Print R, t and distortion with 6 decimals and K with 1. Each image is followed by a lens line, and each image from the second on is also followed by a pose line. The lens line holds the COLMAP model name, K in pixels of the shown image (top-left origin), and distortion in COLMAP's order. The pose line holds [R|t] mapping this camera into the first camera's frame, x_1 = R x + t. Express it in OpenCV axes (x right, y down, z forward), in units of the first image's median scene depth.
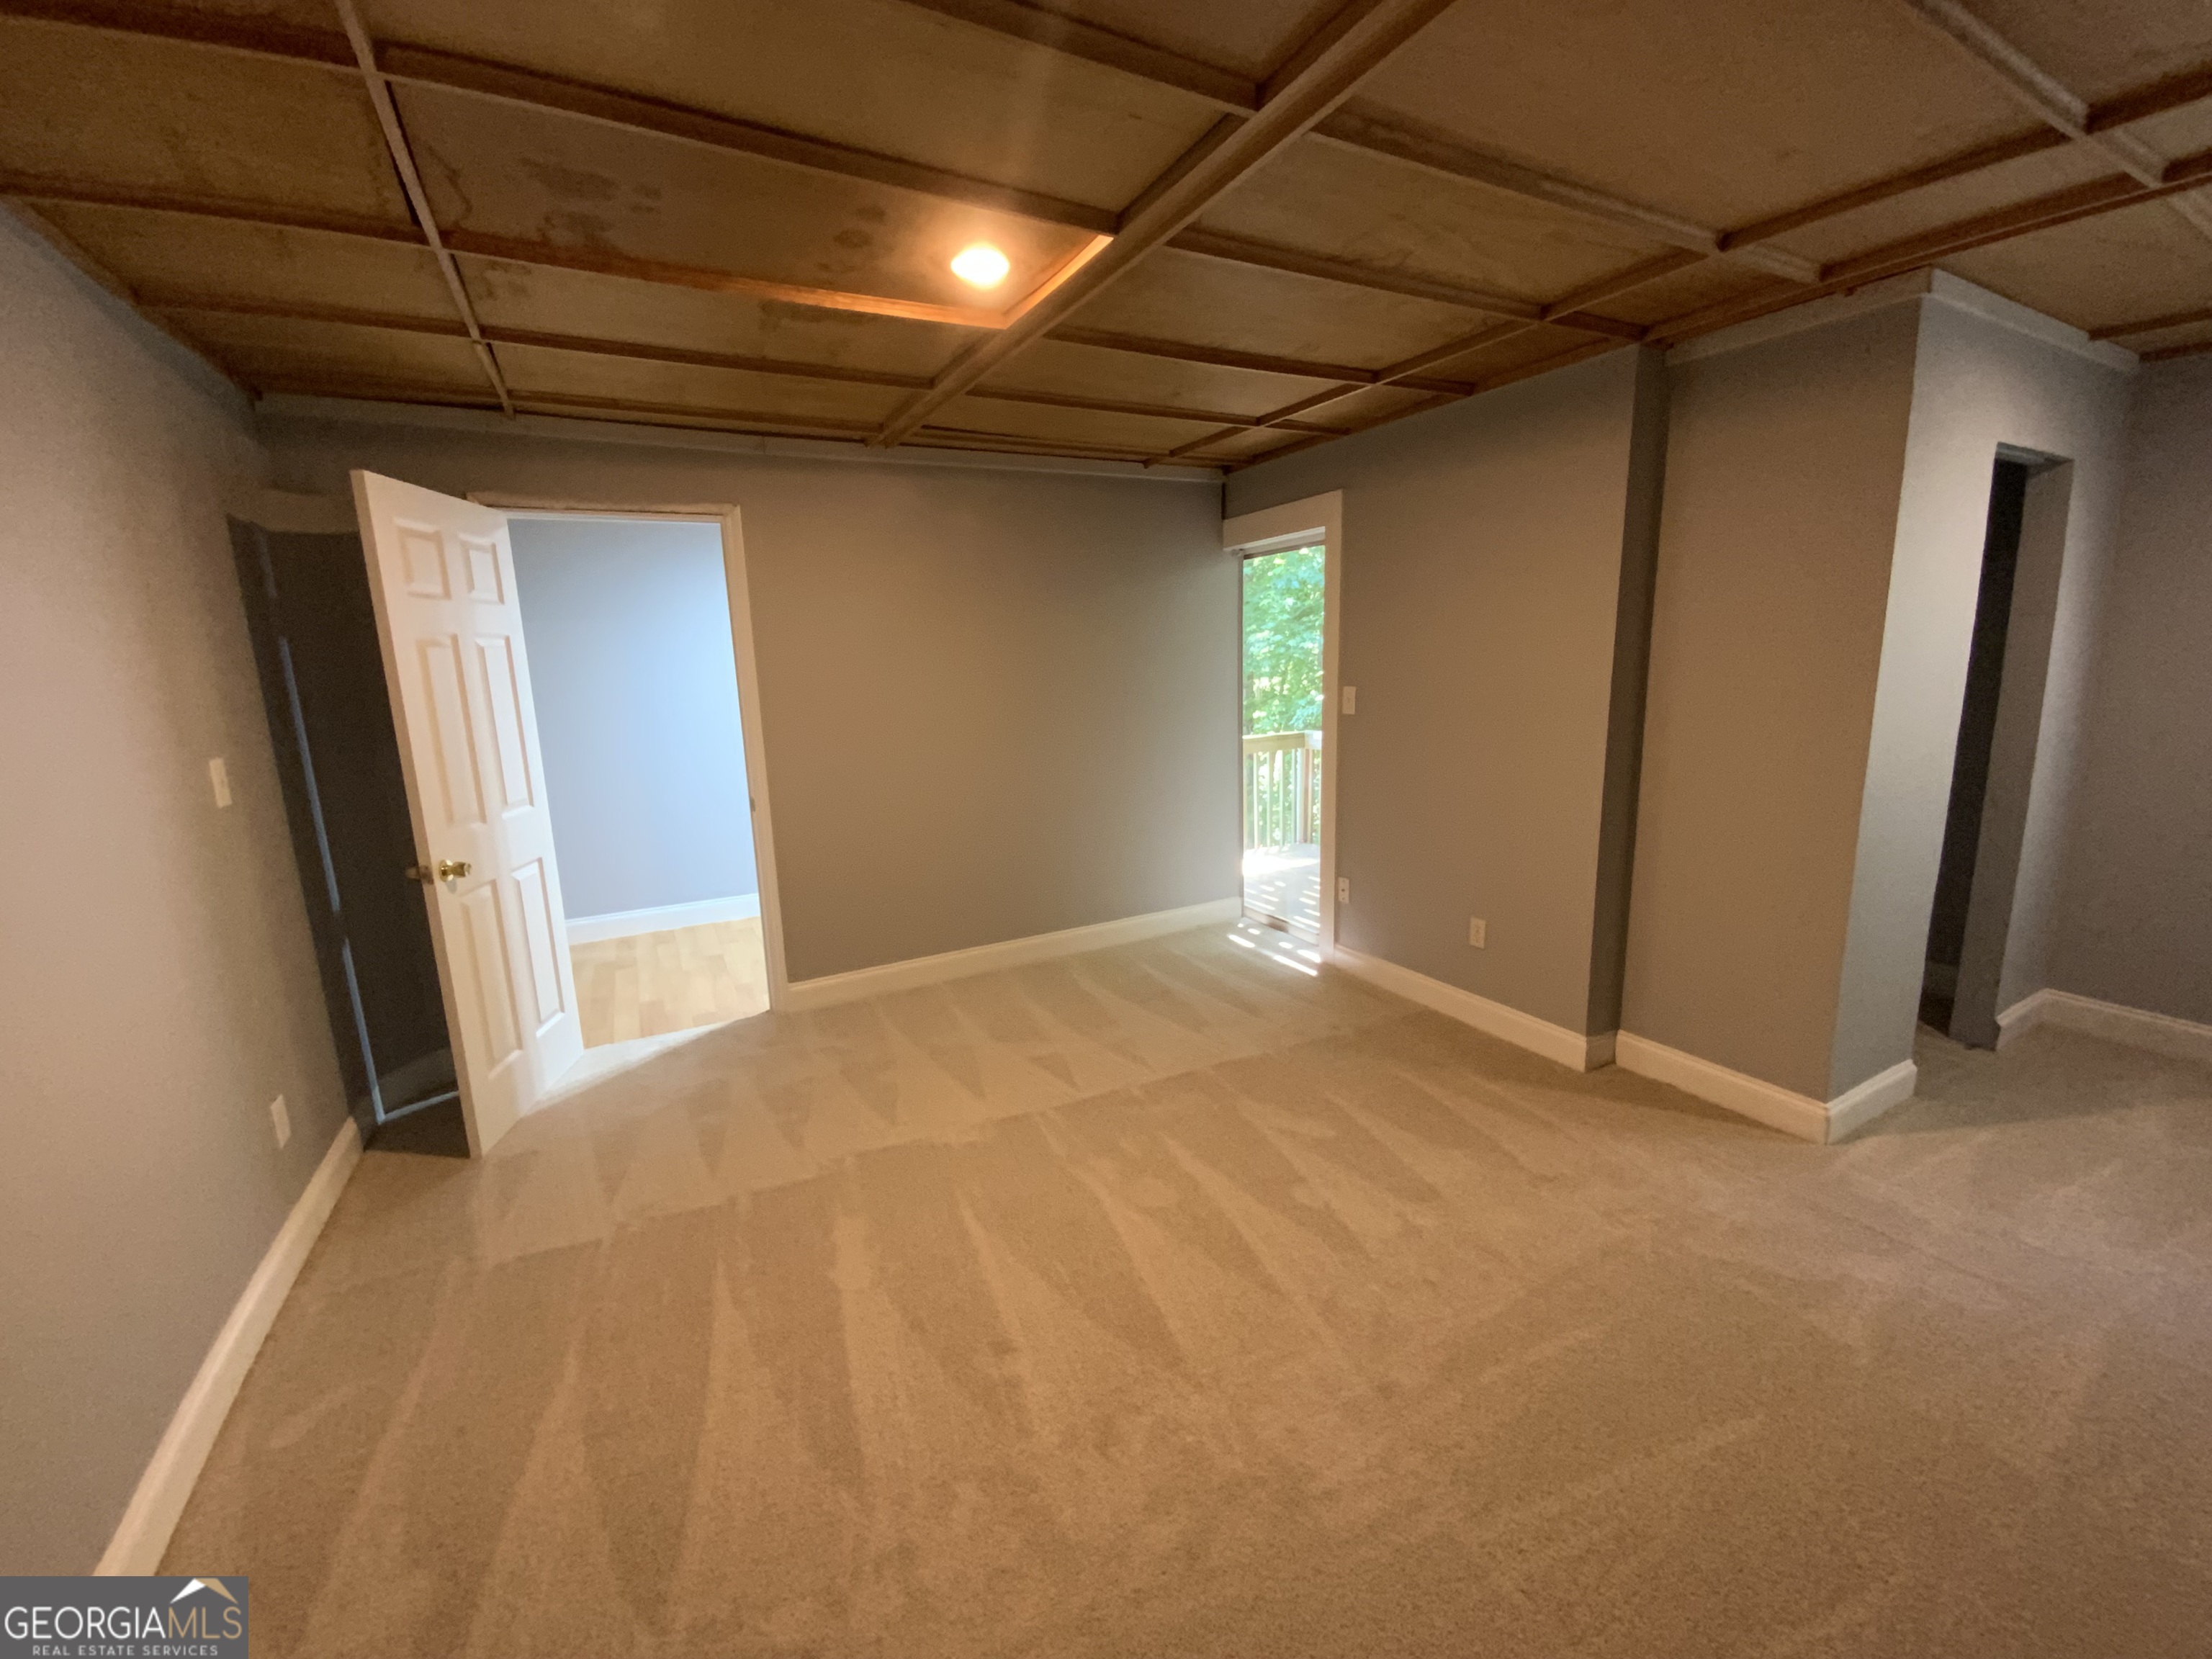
lens RADIAL K [[908.7, 0, 1120.2], [0, 908.7, 828.5], [0, 0, 1]] dist [-0.000293, -0.000022]
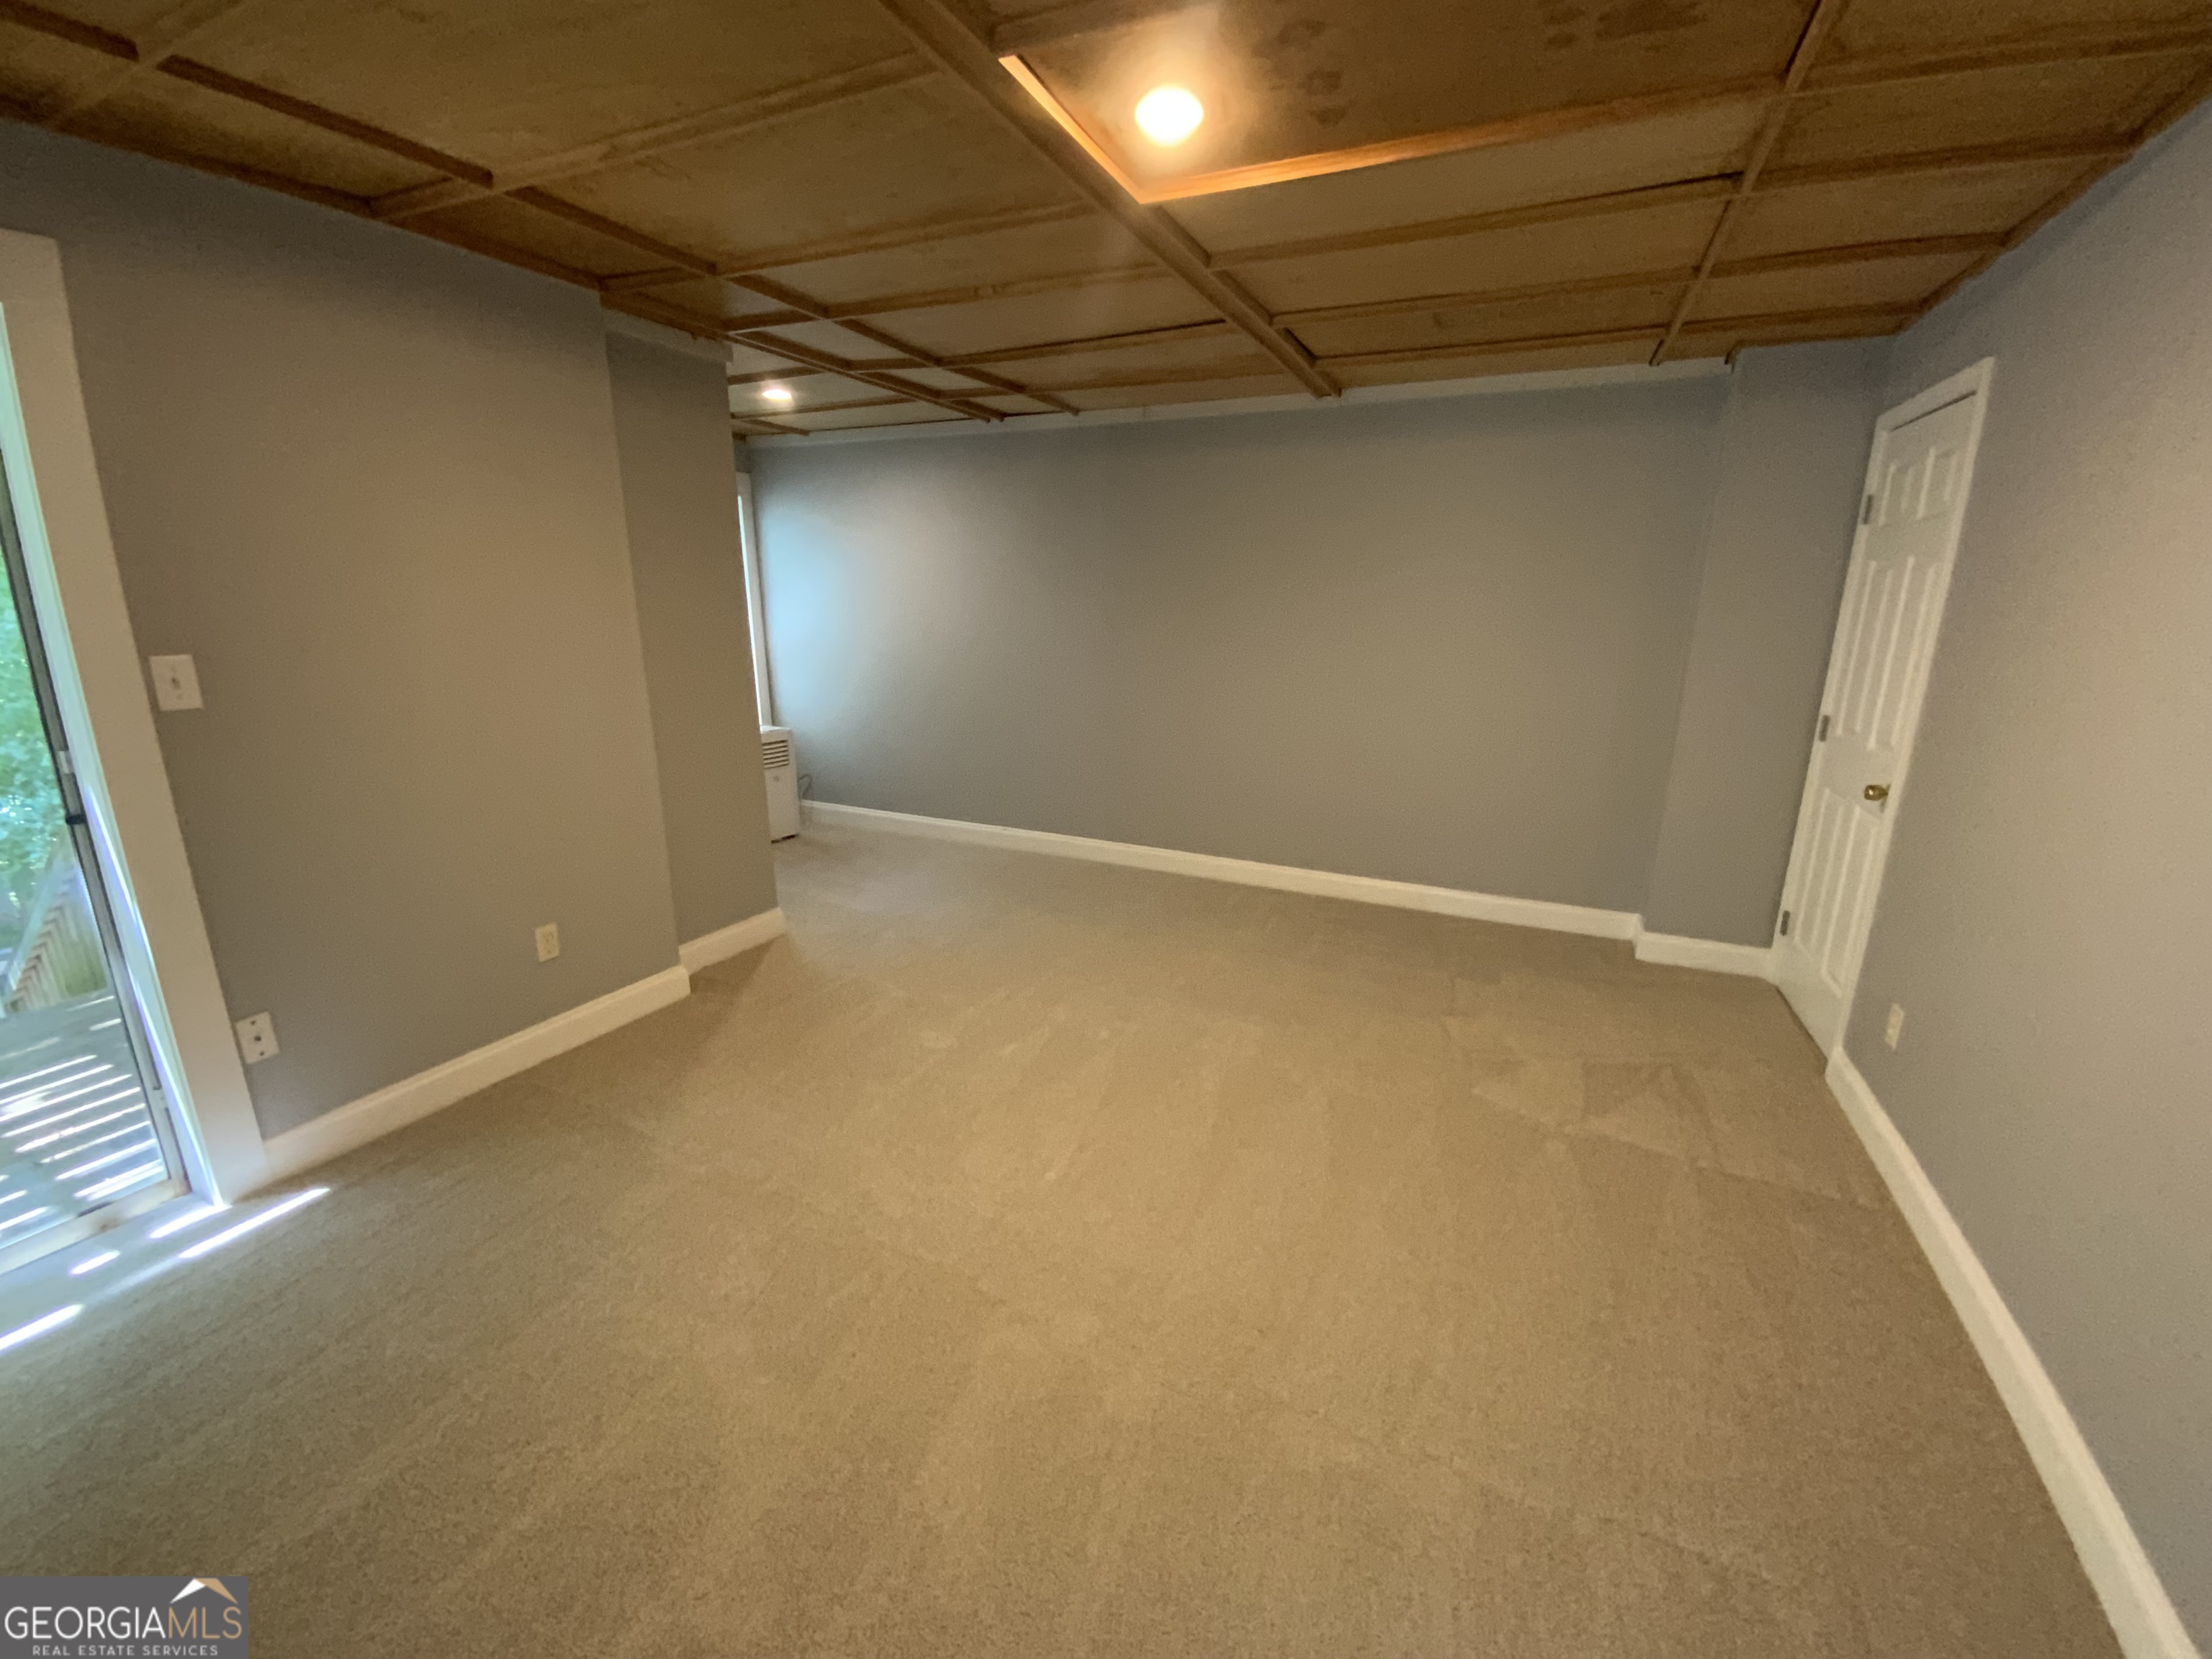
lens RADIAL K [[908.7, 0, 1116.2], [0, 908.7, 820.6], [0, 0, 1]] dist [-0.000293, -0.000022]
pose [[-0.588457, -0.175801, 0.789185, -0.467300], [0.157999, 0.932253, 0.325484, -0.151230], [-0.792941, 0.316224, -0.520815, 0.873733]]
